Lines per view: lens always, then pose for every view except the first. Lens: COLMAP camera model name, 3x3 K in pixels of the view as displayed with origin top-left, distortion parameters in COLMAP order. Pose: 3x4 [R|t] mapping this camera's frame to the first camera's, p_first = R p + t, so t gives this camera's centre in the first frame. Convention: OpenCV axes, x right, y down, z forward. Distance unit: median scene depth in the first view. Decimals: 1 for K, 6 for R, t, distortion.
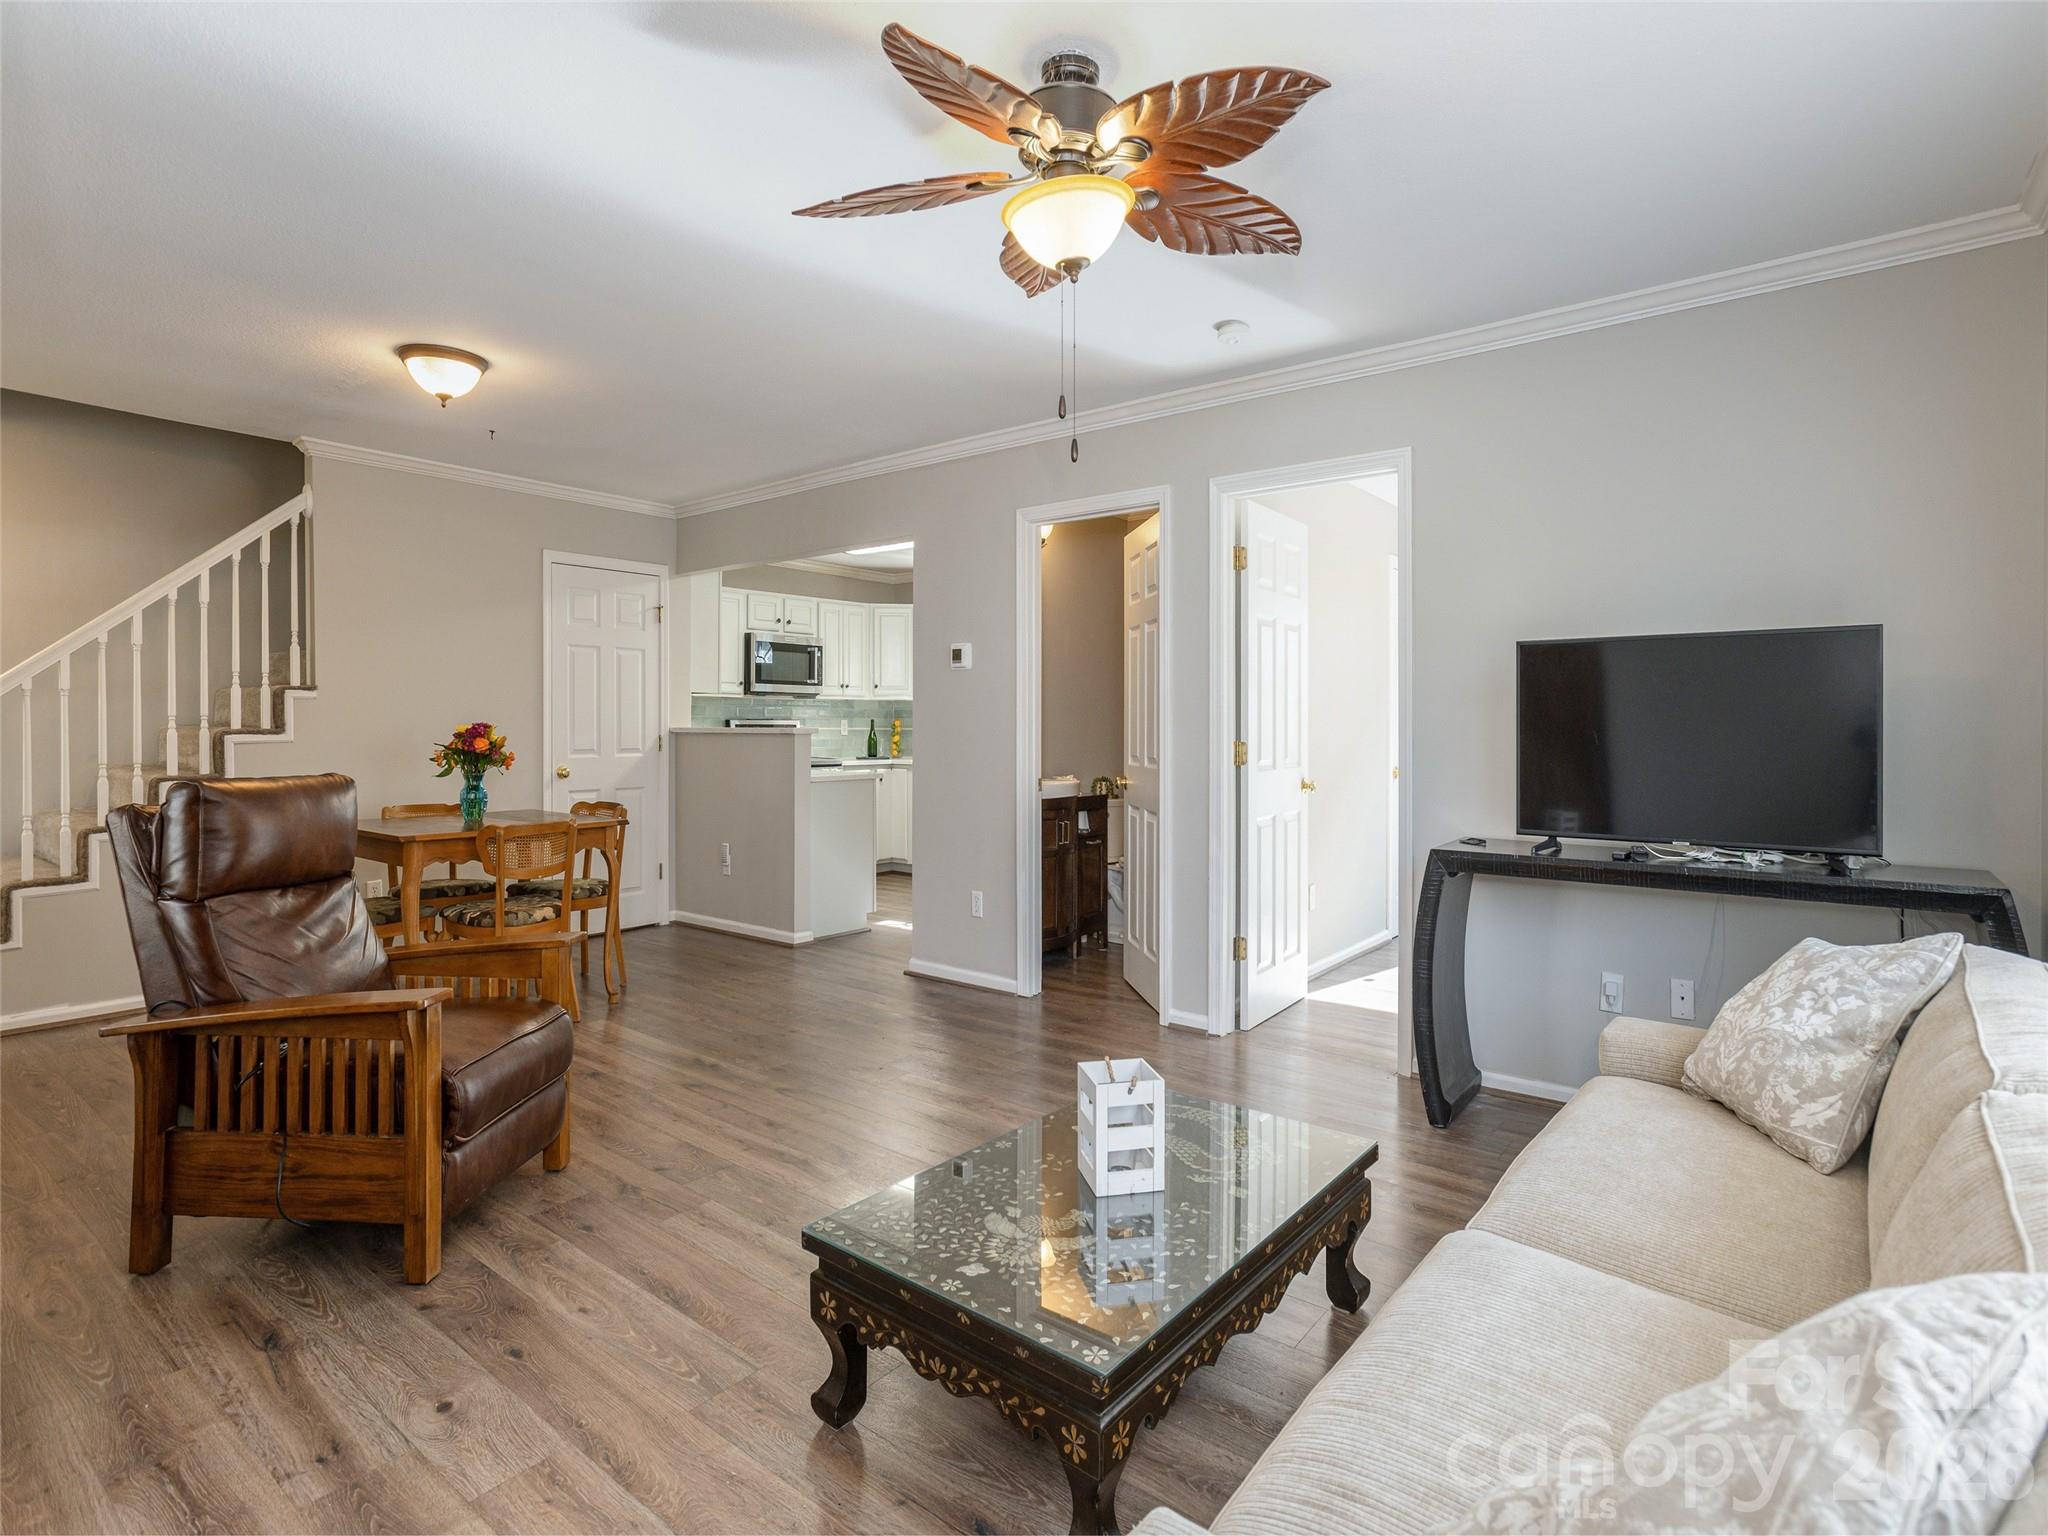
lens RADIAL K [[1010.5, 0, 1022.7], [0, 1010.5, 732.4], [0, 0, 1]] dist [0.000329, 0.014244]
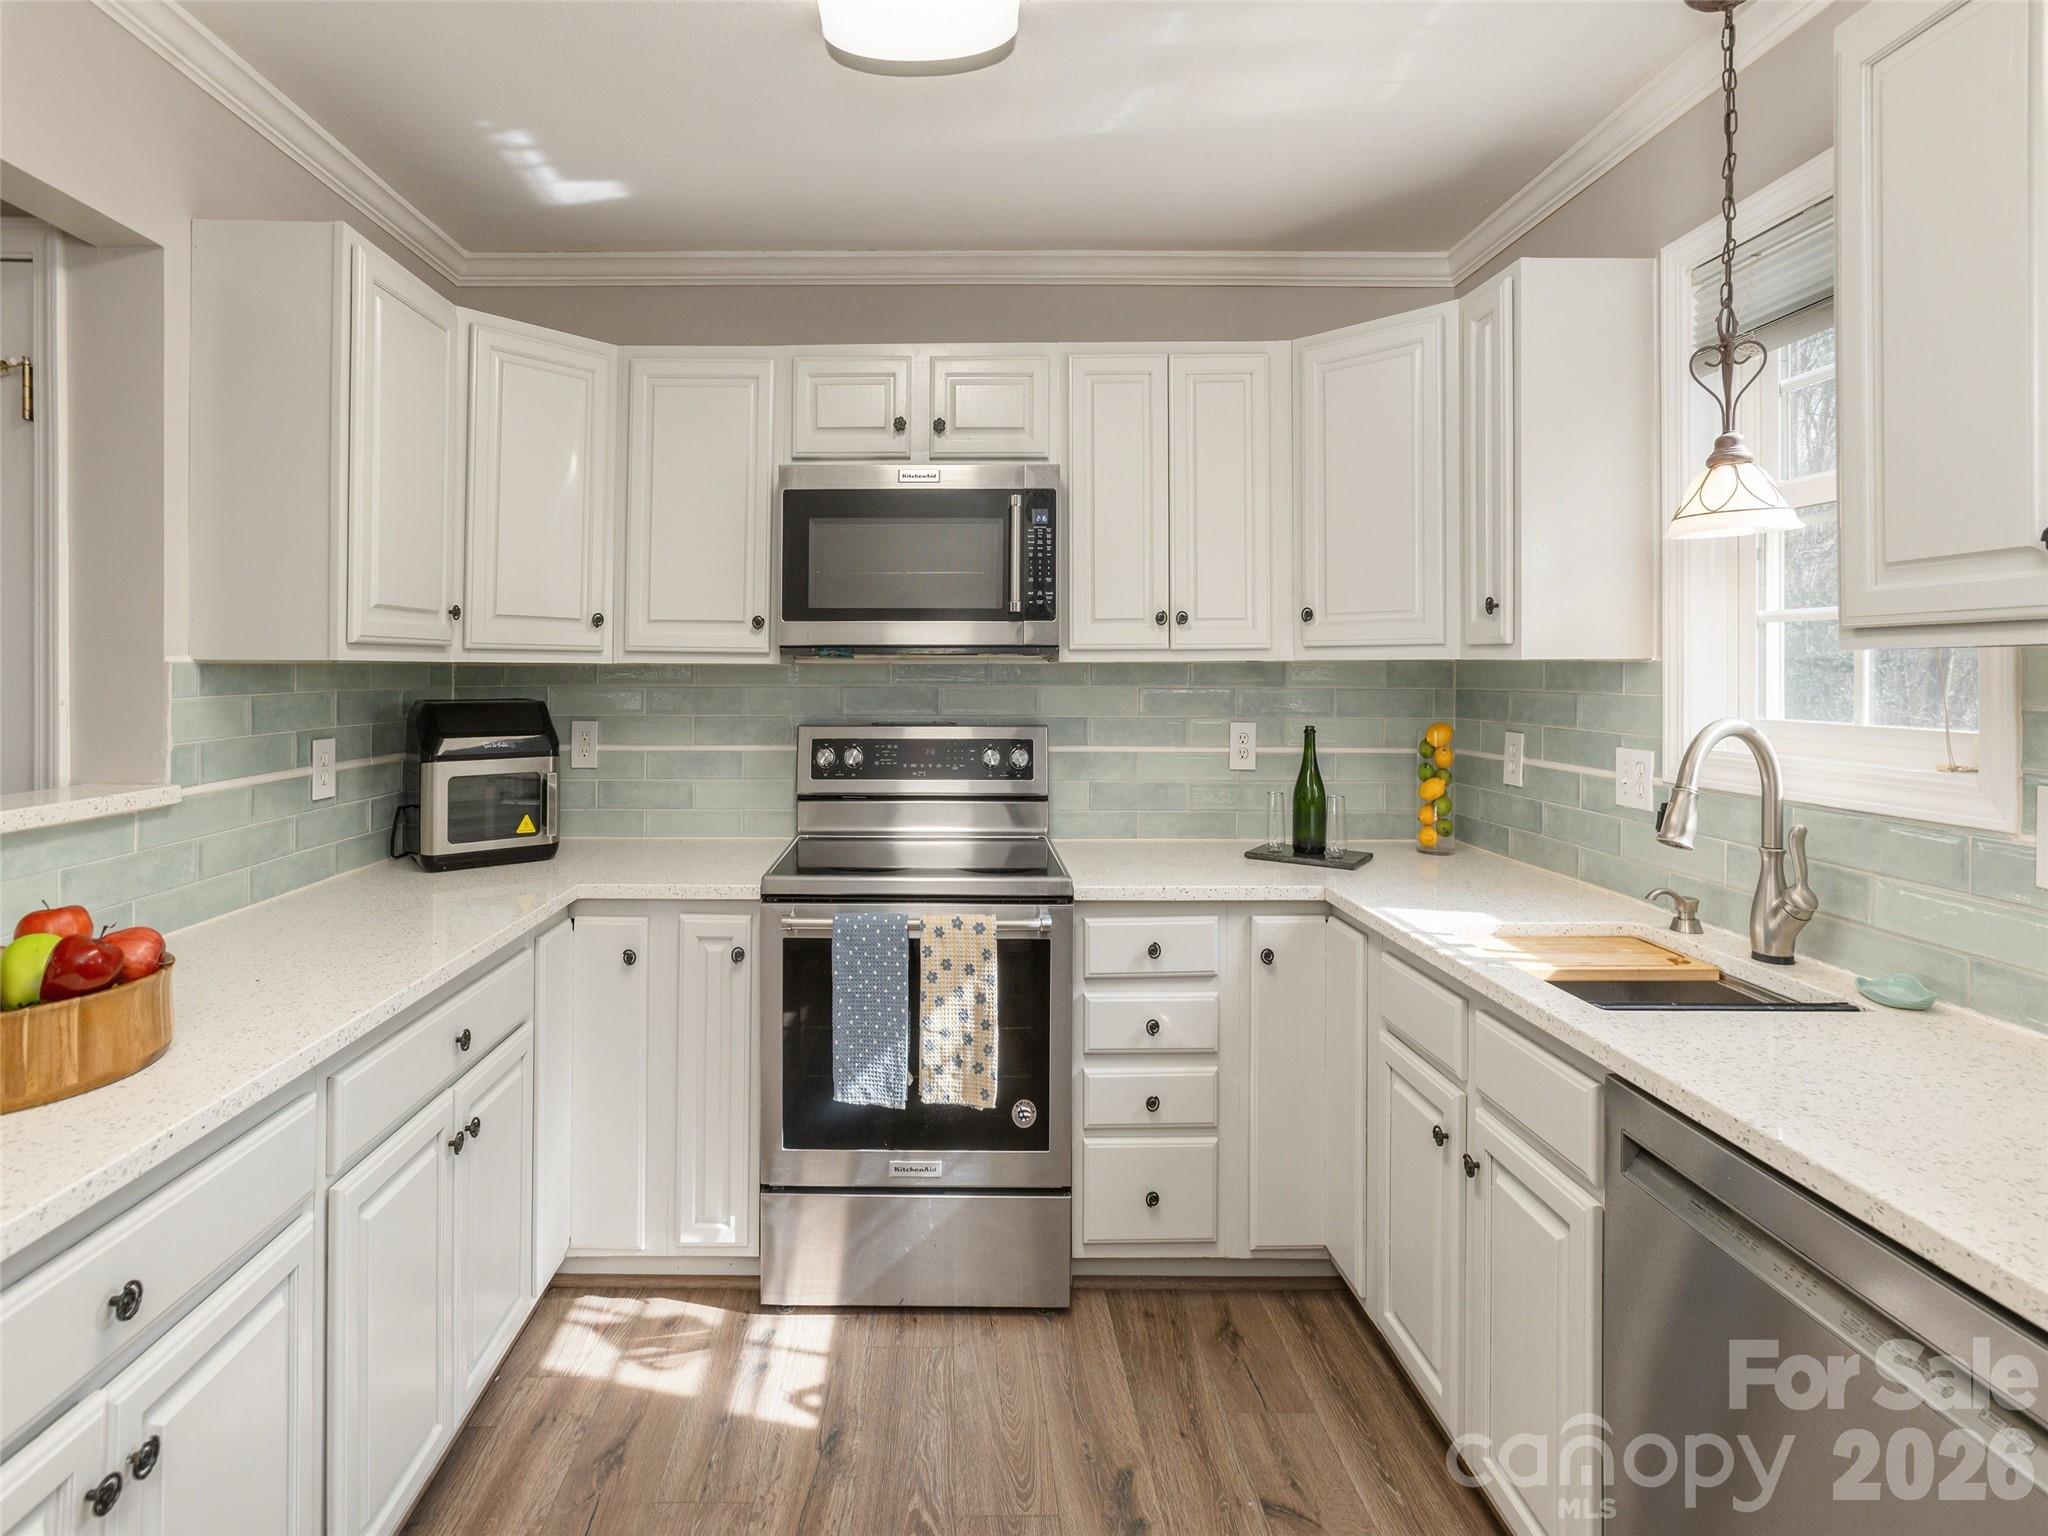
lens RADIAL K [[1043.0, 0, 1025.4], [0, 1043.0, 632.4], [0, 0, 1]] dist [-0.022364, 0.014080]
pose [[0.600389, -0.031540, -0.799086, 0.047582], [0.000310, 0.999231, -0.039206, -0.029792], [0.799708, 0.023291, 0.599937, 0.804454]]
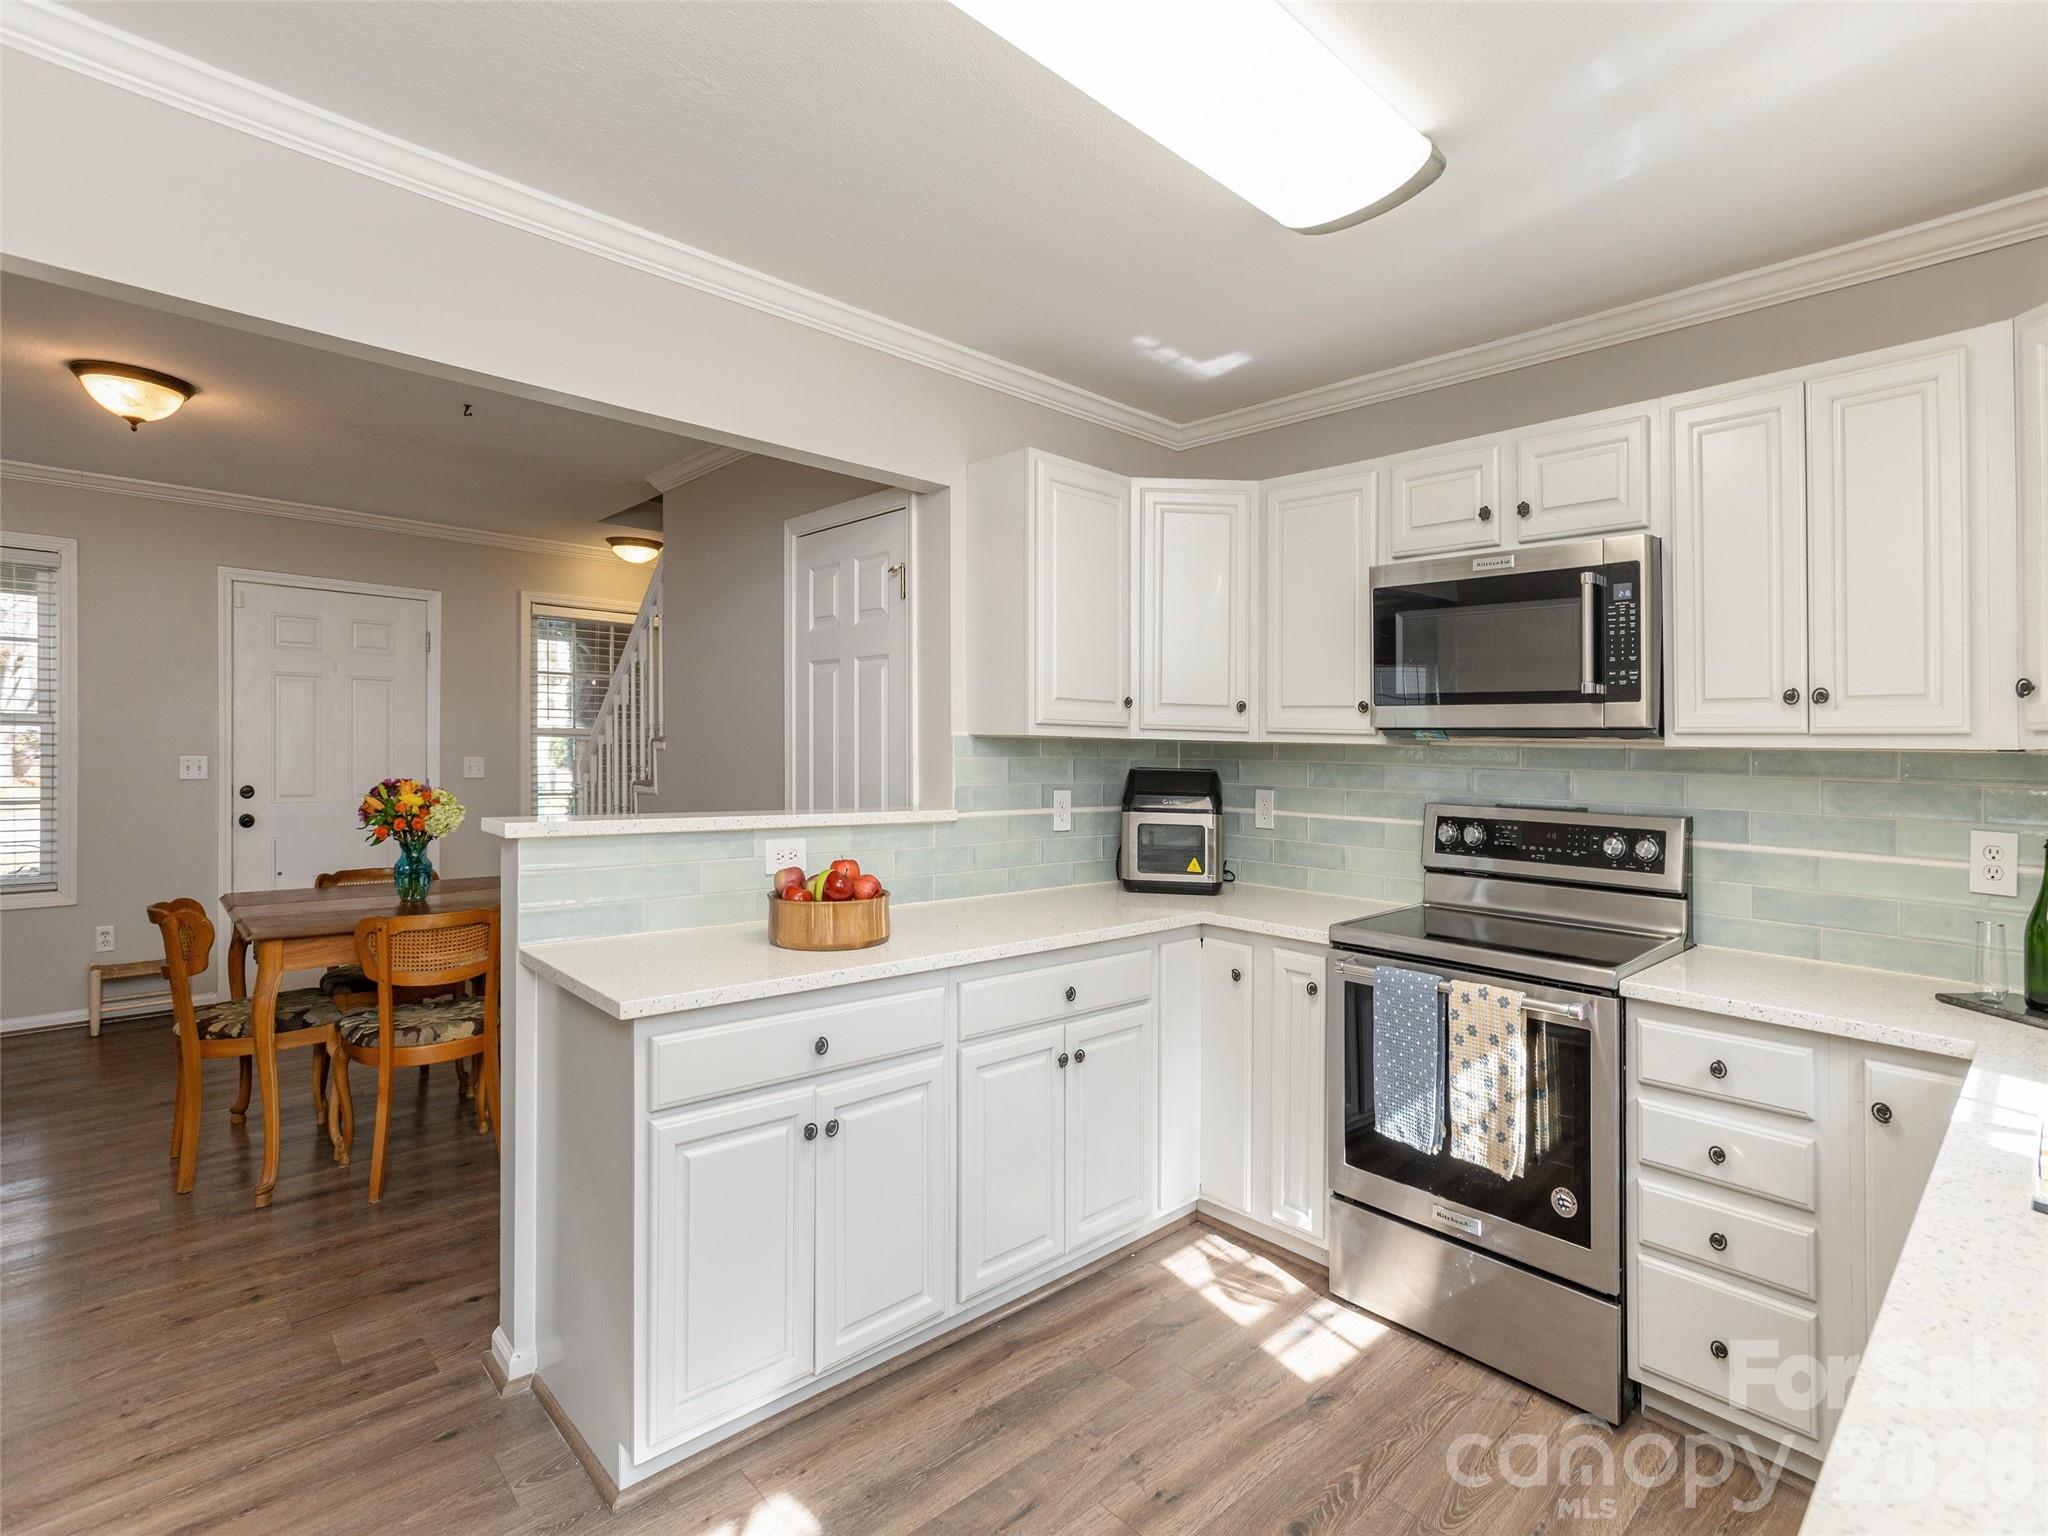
lens RADIAL K [[1010.5, 0, 1022.7], [0, 1010.5, 732.4], [0, 0, 1]] dist [0.000329, 0.014244]
pose [[-0.162786, -0.017956, -0.986498, 0.110331], [-0.023953, 0.999612, -0.014242, -0.028766], [0.986371, 0.021311, -0.163152, 0.873724]]
